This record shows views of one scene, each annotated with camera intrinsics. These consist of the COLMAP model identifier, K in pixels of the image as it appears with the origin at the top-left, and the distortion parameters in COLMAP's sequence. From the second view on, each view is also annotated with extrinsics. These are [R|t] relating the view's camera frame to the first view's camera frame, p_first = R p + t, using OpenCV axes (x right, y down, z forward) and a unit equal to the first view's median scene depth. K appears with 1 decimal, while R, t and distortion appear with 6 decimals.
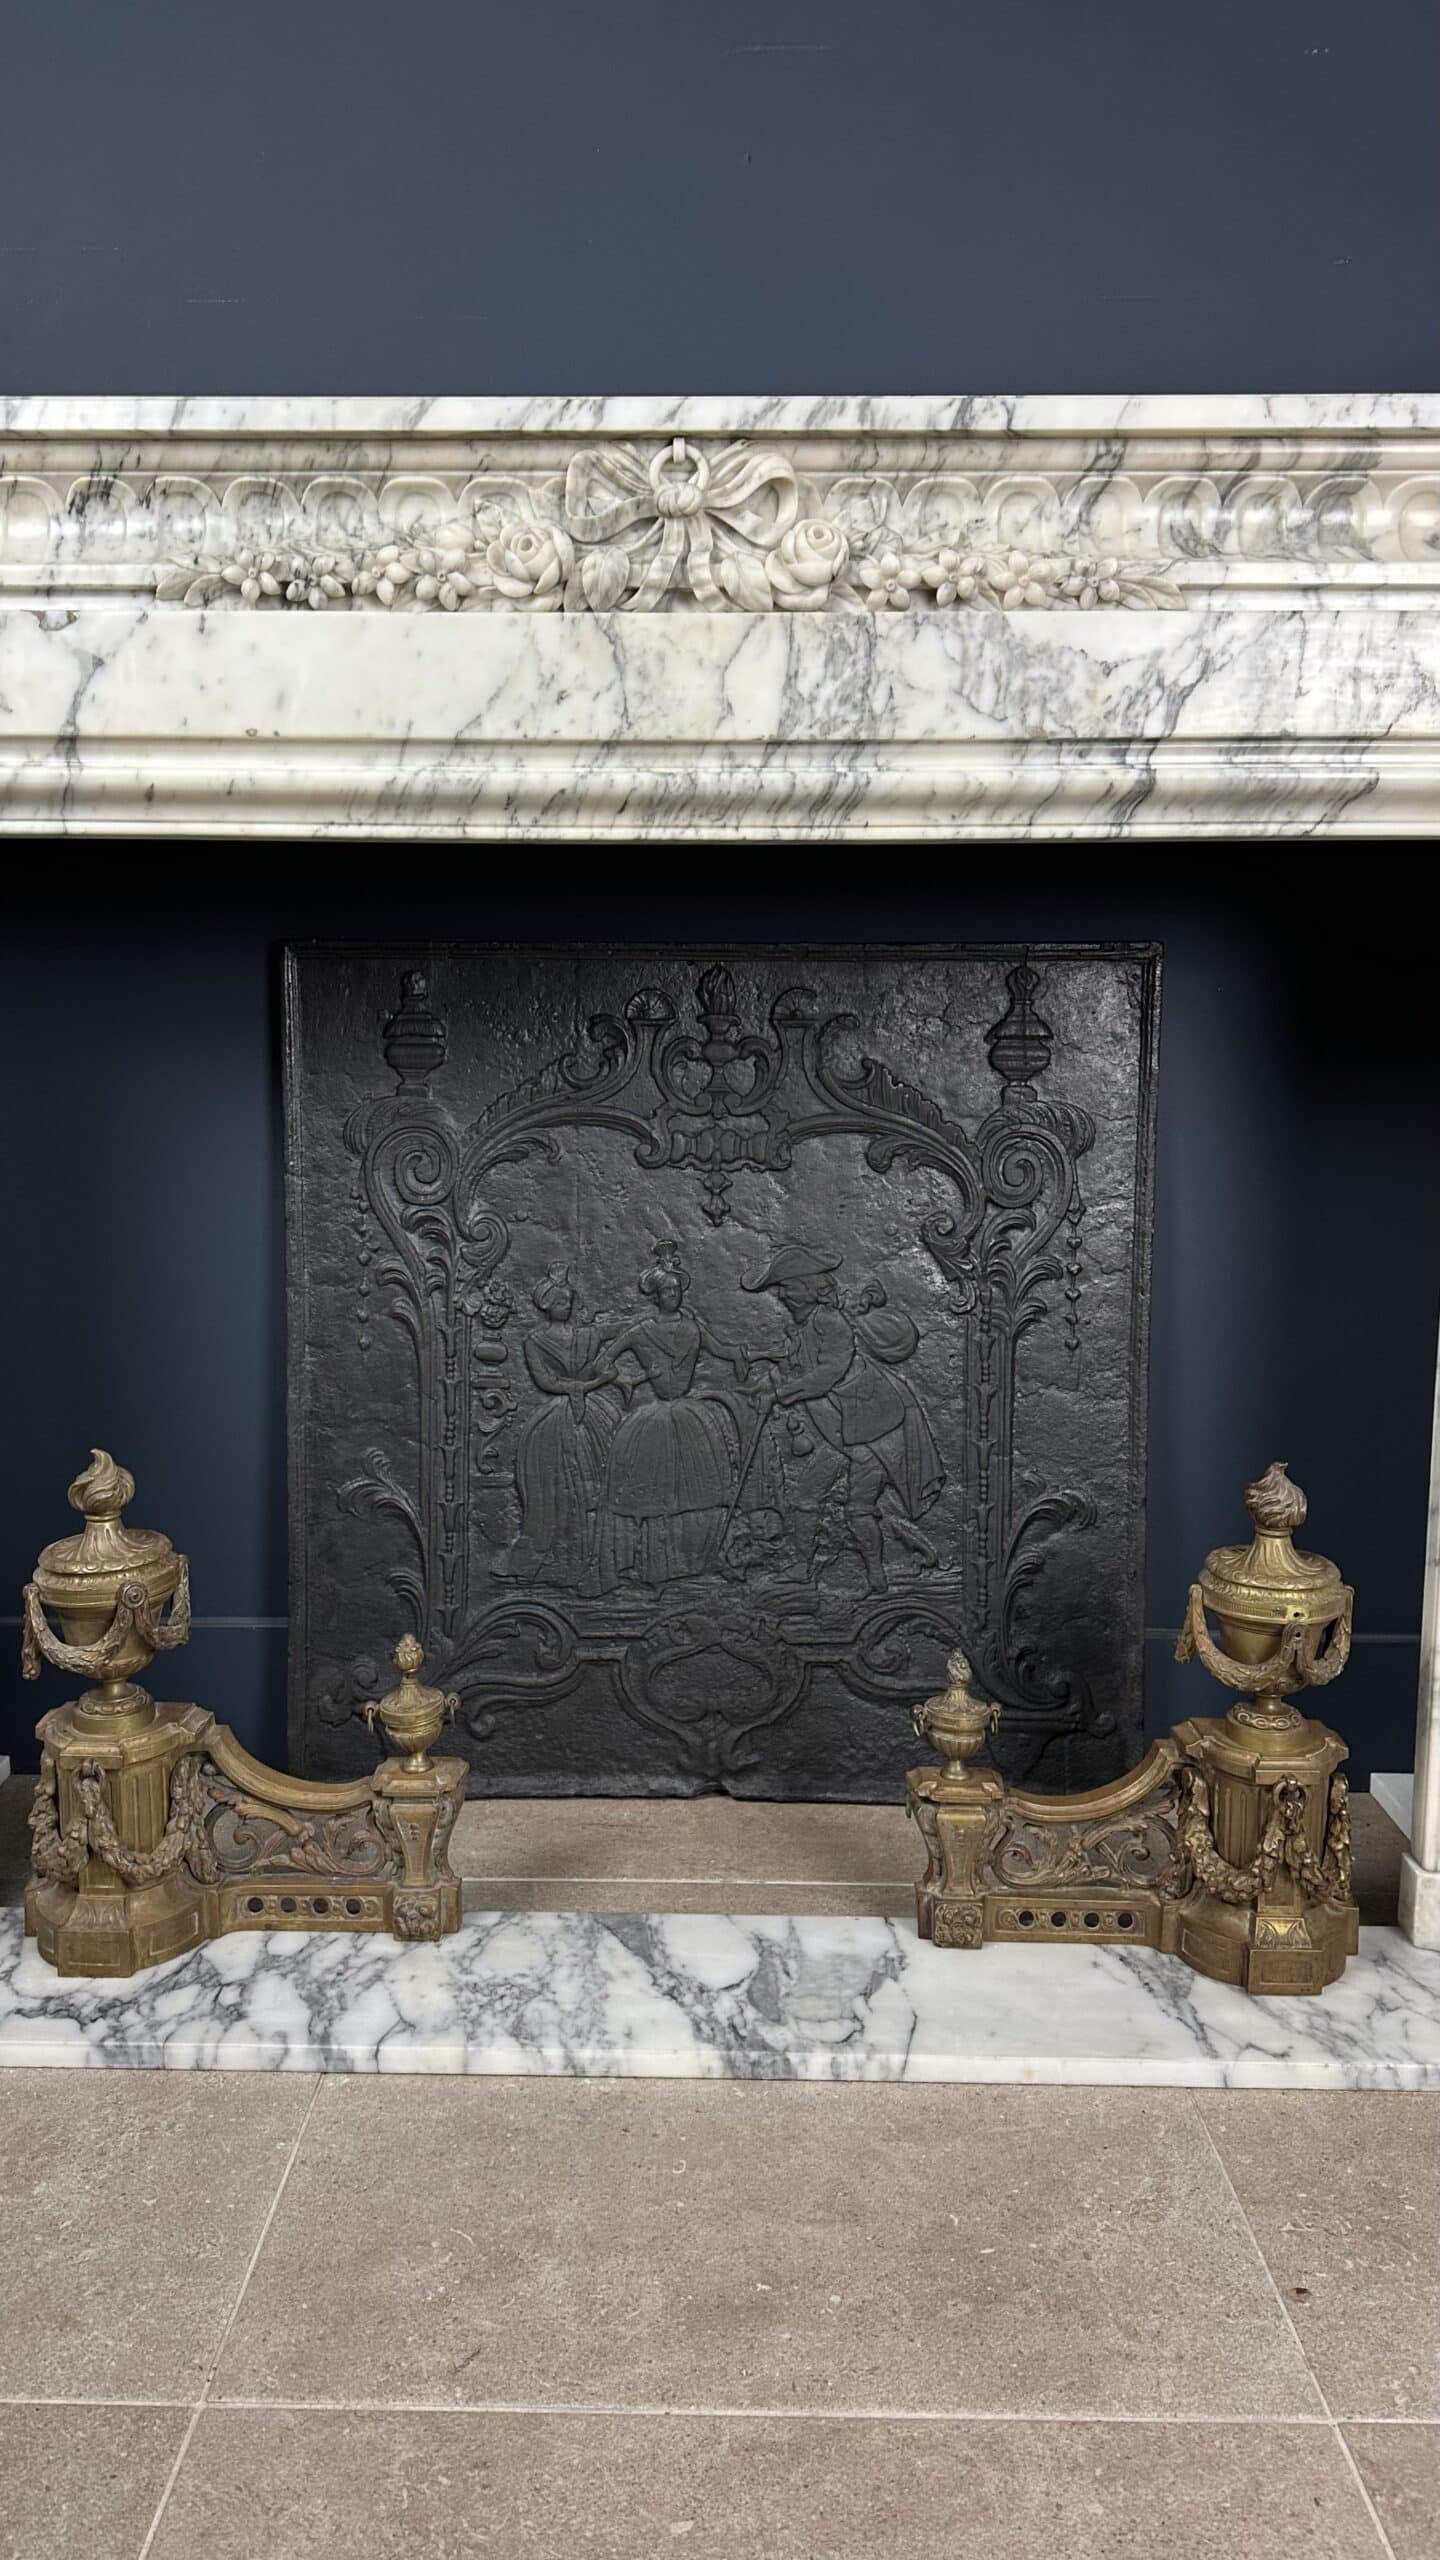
lens RADIAL K [[1809.6, 0, 720.0], [0, 1809.6, 1280.0], [0, 0, 1]] dist [0.168785, -0.357176]
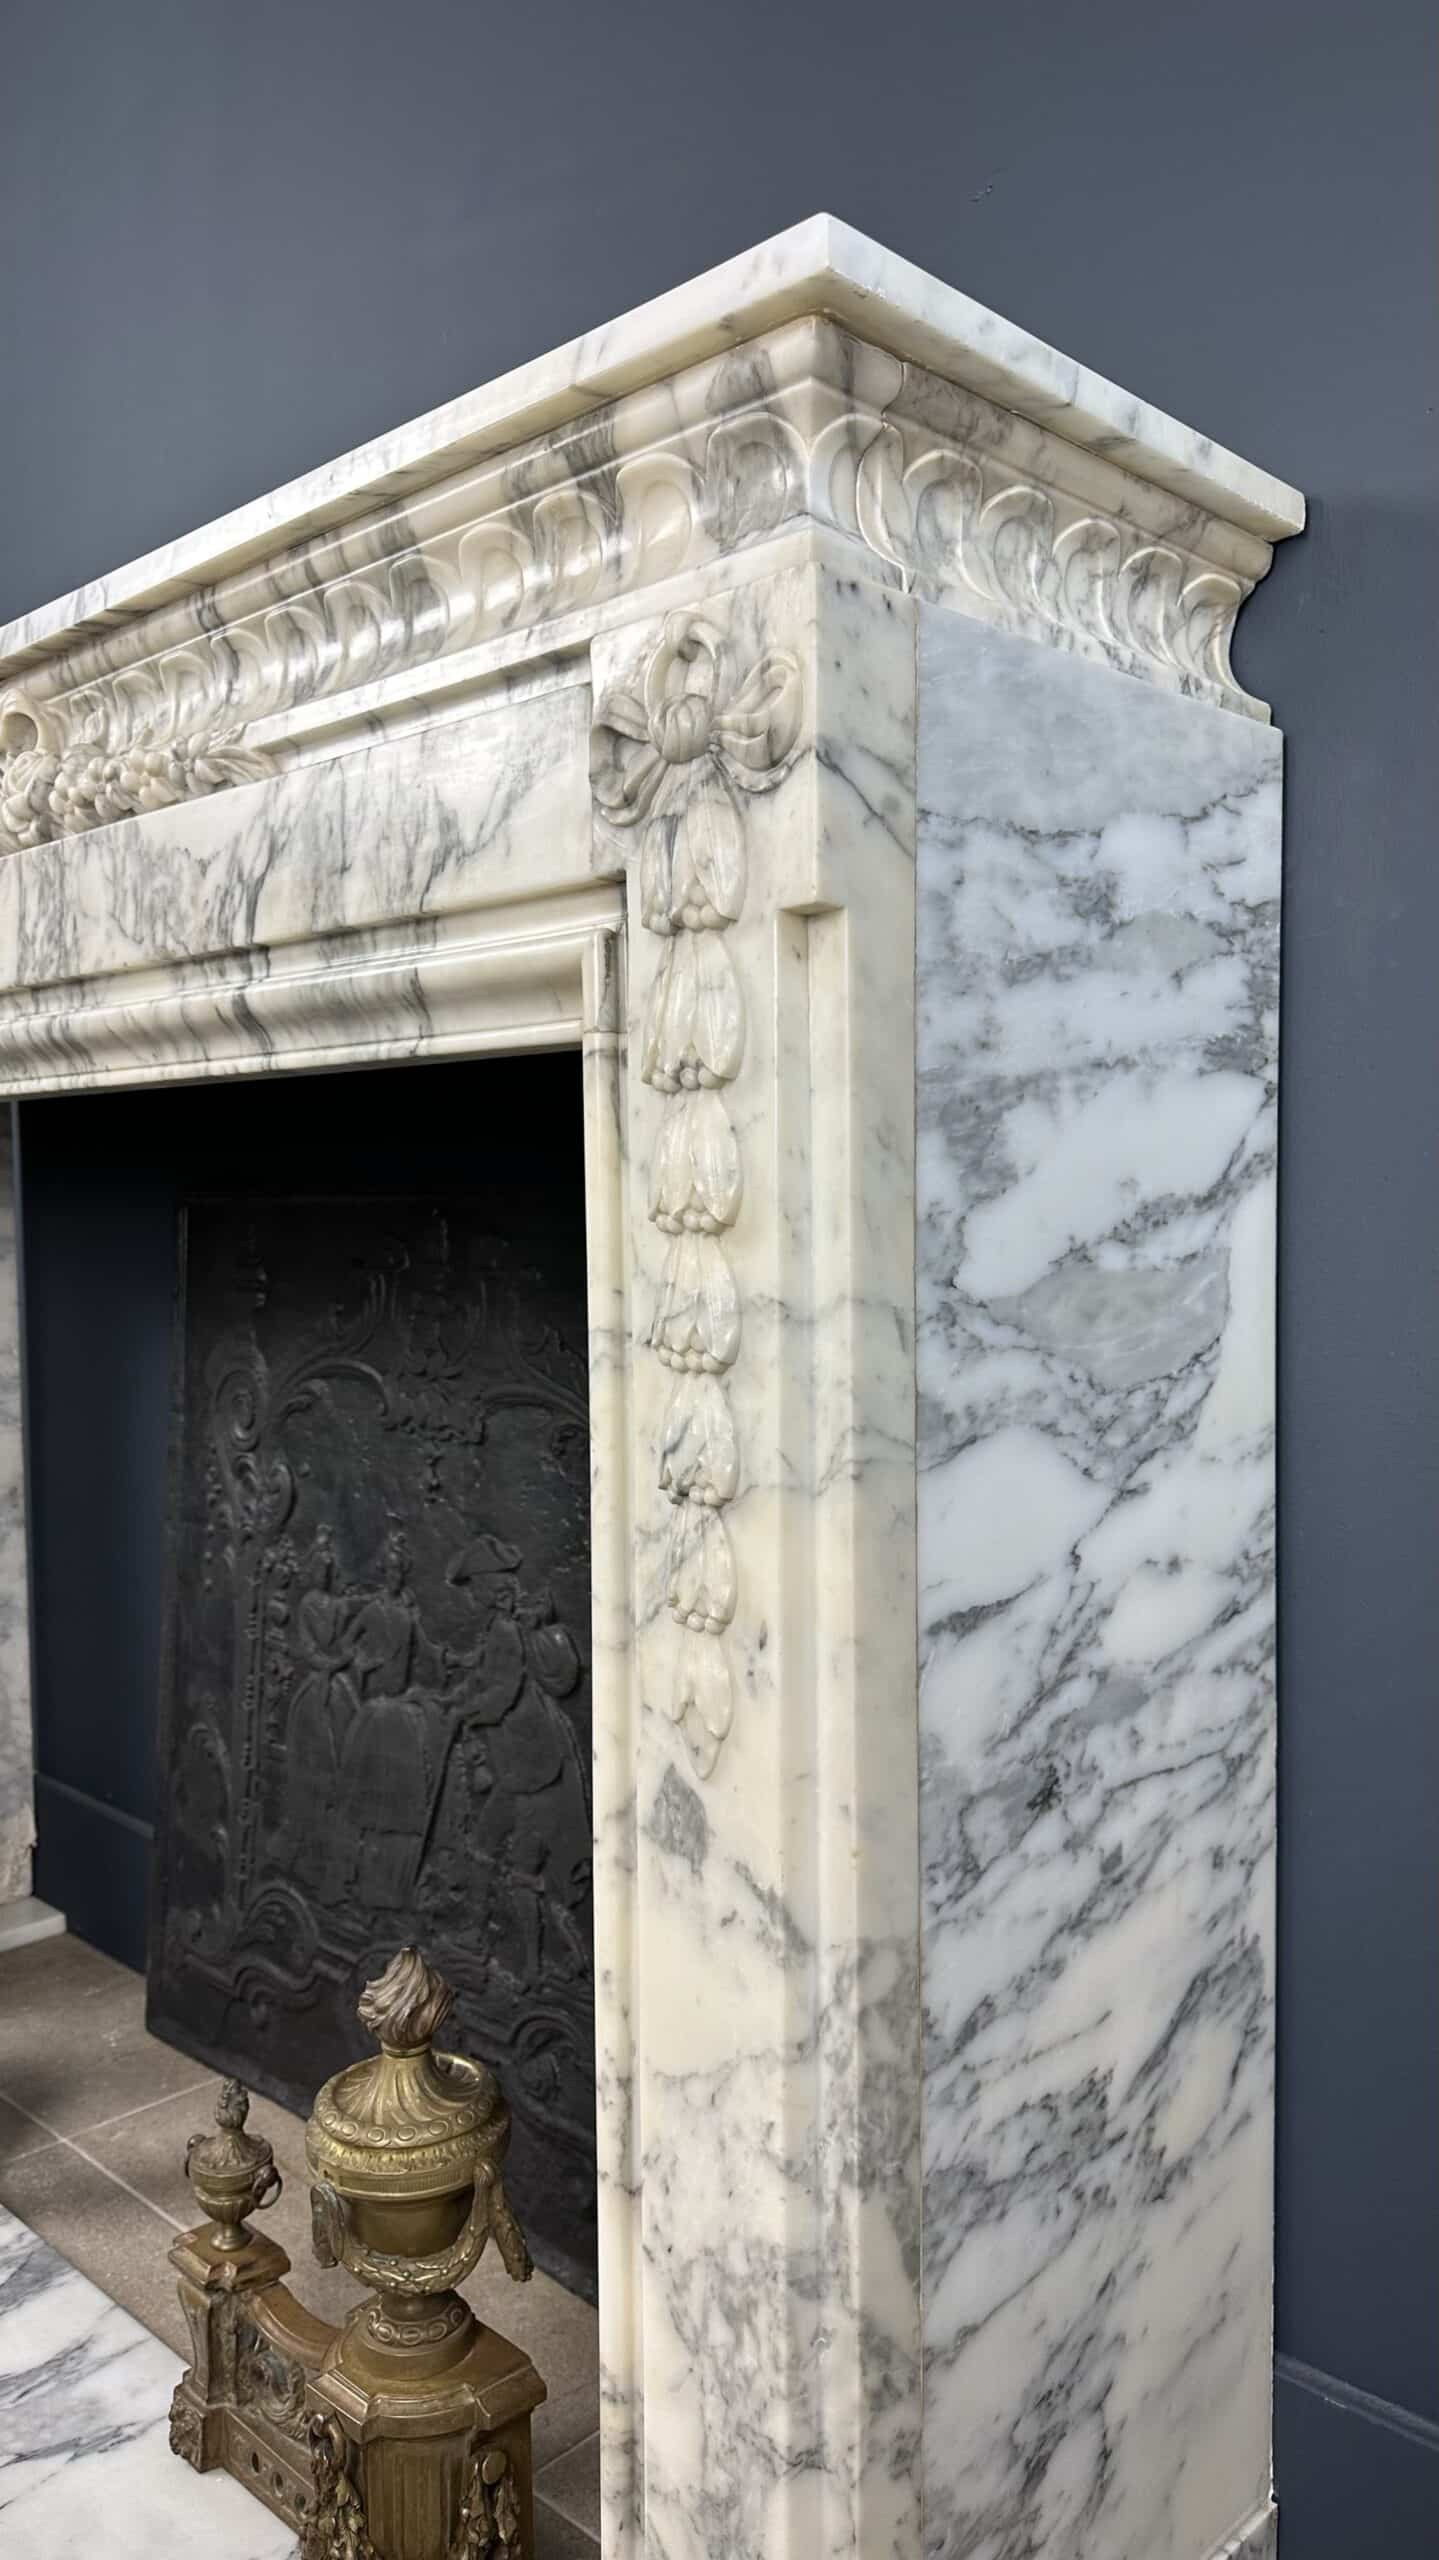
lens RADIAL K [[1809.6, 0, 719.5], [0, 1809.6, 1280.0], [0, 0, 1]] dist [0.168785, -0.357176]
pose [[0.726203, 0.020799, -0.687166, 0.919668], [-0.085255, 0.994551, -0.059995, -0.125758], [0.682174, 0.102153, 0.724019, 0.594036]]
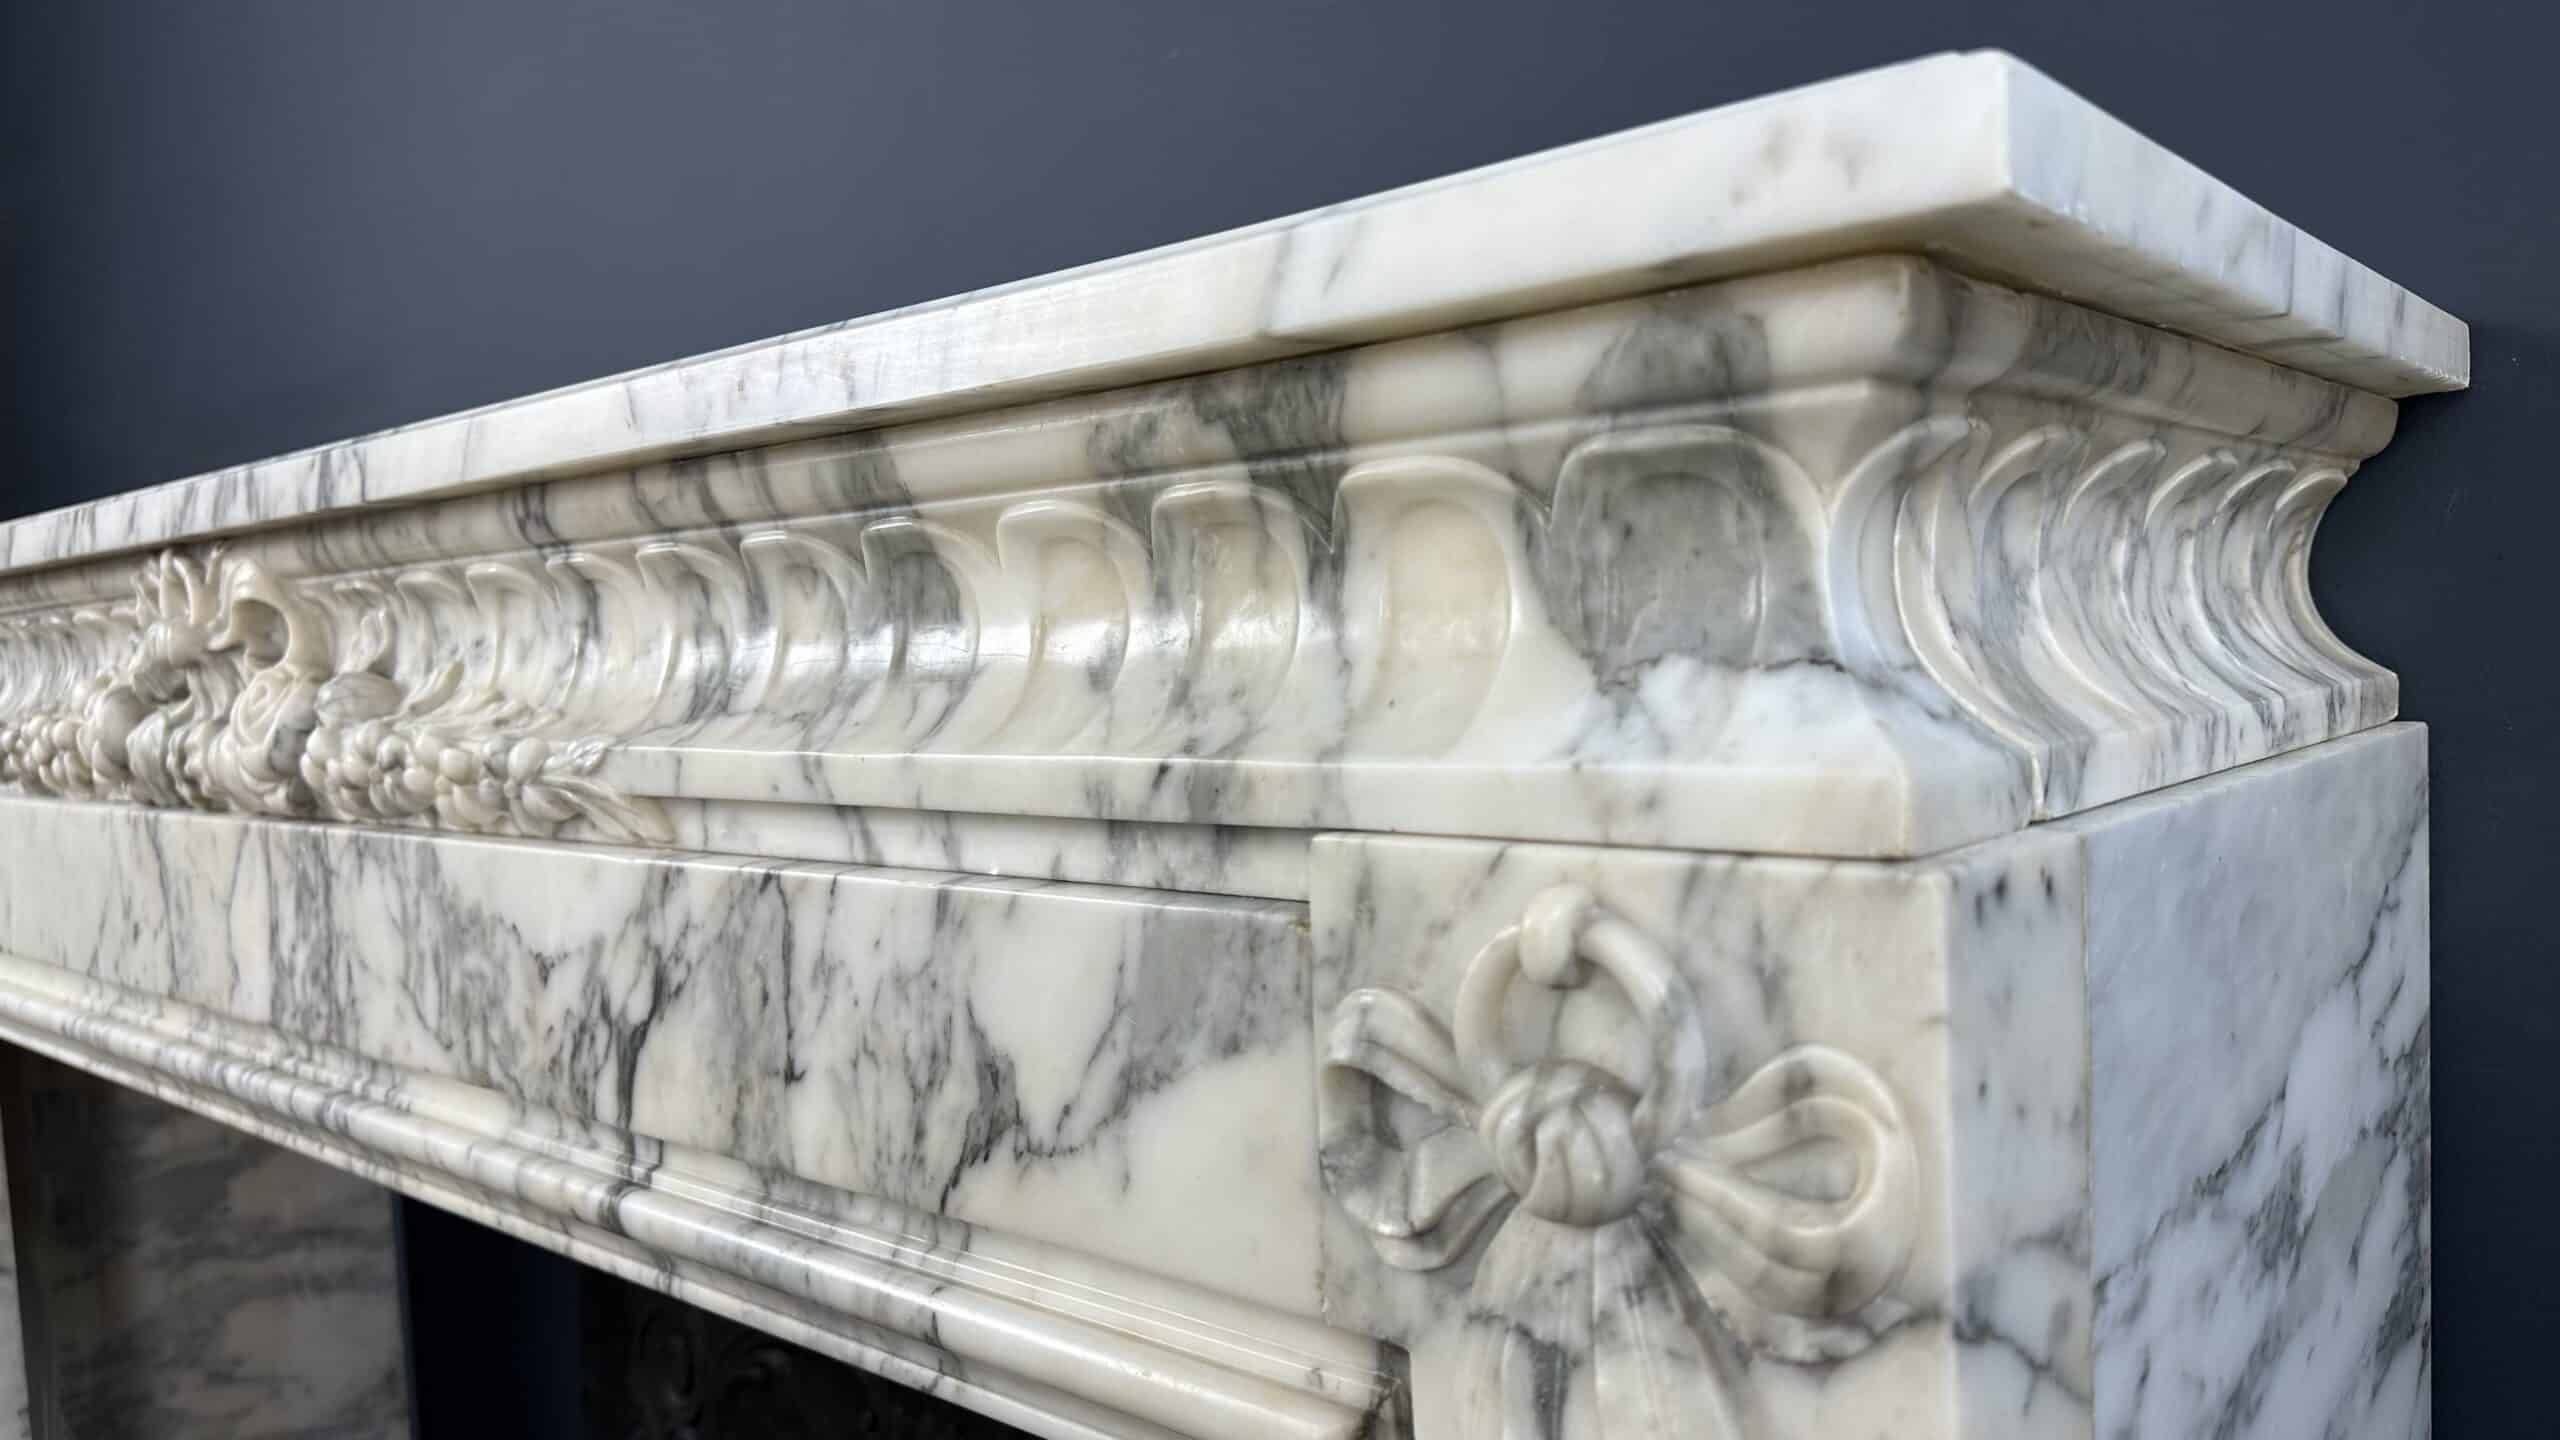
lens RADIAL K [[1809.6, 0, 1280.8], [0, 1809.6, 732.7], [0, 0, 1]] dist [0.168785, -0.357176]
pose [[0.760723, 0.001767, -0.649074, 0.644256], [-0.044600, 0.997775, -0.049555, -0.375055], [0.647543, 0.066646, 0.759109, 0.765956]]
